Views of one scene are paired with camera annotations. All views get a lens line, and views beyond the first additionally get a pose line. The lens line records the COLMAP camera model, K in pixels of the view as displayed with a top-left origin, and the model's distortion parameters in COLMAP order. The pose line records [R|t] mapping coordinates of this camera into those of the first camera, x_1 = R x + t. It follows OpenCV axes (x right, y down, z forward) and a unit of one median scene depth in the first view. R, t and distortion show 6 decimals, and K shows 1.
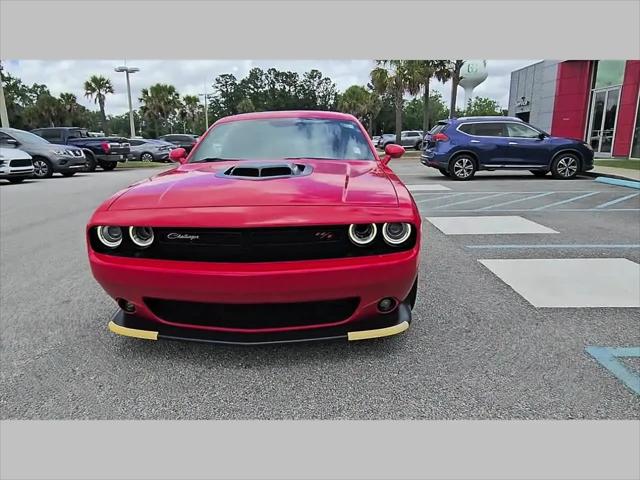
lens RADIAL K [[436.4, 0, 307.3], [0, 436.4, 247.2], [0, 0, 1]] dist [0.007000, -0.004803]
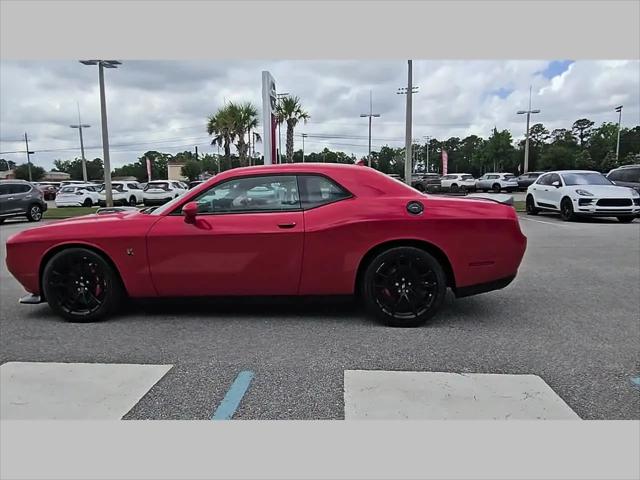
lens RADIAL K [[436.2, 0, 310.3], [0, 436.2, 247.7], [0, 0, 1]] dist [0.010032, -0.006526]
pose [[-0.047427, 0.154560, -0.986844, 0.217785], [-0.221857, 0.961649, 0.161277, -0.066305], [0.973925, 0.226587, -0.011318, 0.244579]]
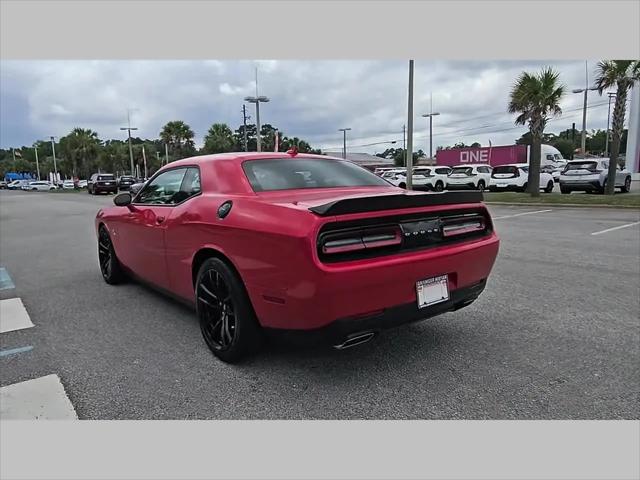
lens RADIAL K [[436.2, 0, 310.0], [0, 436.2, 246.6], [0, 0, 1]] dist [0.010032, -0.006526]
pose [[-0.756428, 0.133759, -0.640254, 0.105767], [-0.123756, 0.931917, 0.340904, -0.101646], [0.642263, 0.337104, -0.688374, 0.395258]]
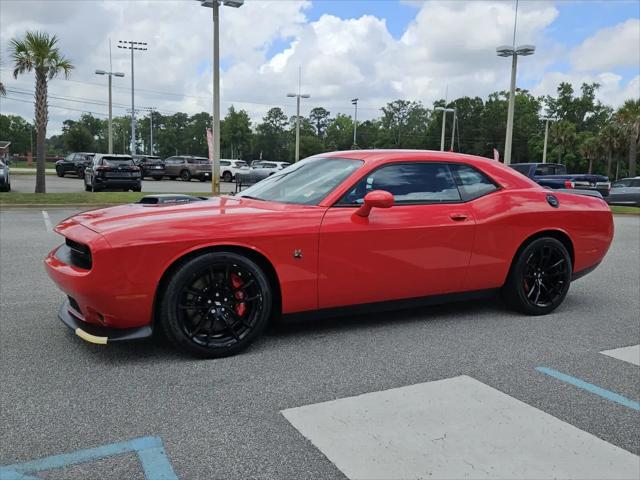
lens RADIAL K [[554.9, 0, 329.7], [0, 554.9, 236.5], [0, 0, 1]] dist [0.073992, -0.047428]
pose [[0.508526, 0.122754, -0.852252, 0.196615], [-0.237392, 0.971412, -0.001731, -0.024333], [0.827676, 0.203198, 0.523129, 0.078052]]
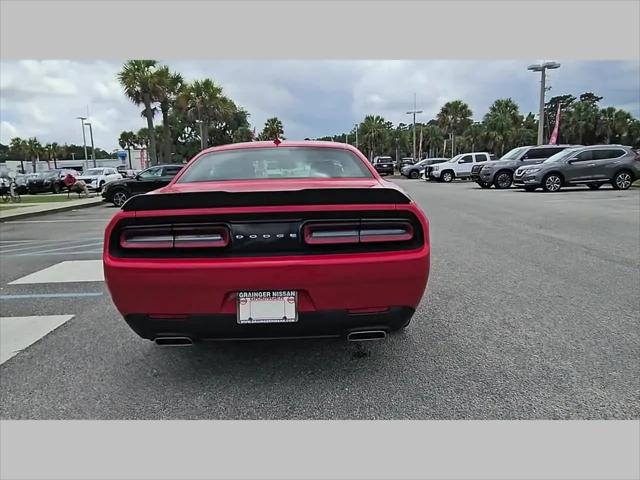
lens RADIAL K [[436.2, 0, 310.7], [0, 436.2, 245.5], [0, 0, 1]] dist [0.010032, -0.006526]
pose [[-0.997134, 0.055594, -0.051314, -0.008235], [0.029811, 0.912100, 0.408883, -0.107761], [0.069534, 0.406182, -0.911143, 0.427212]]
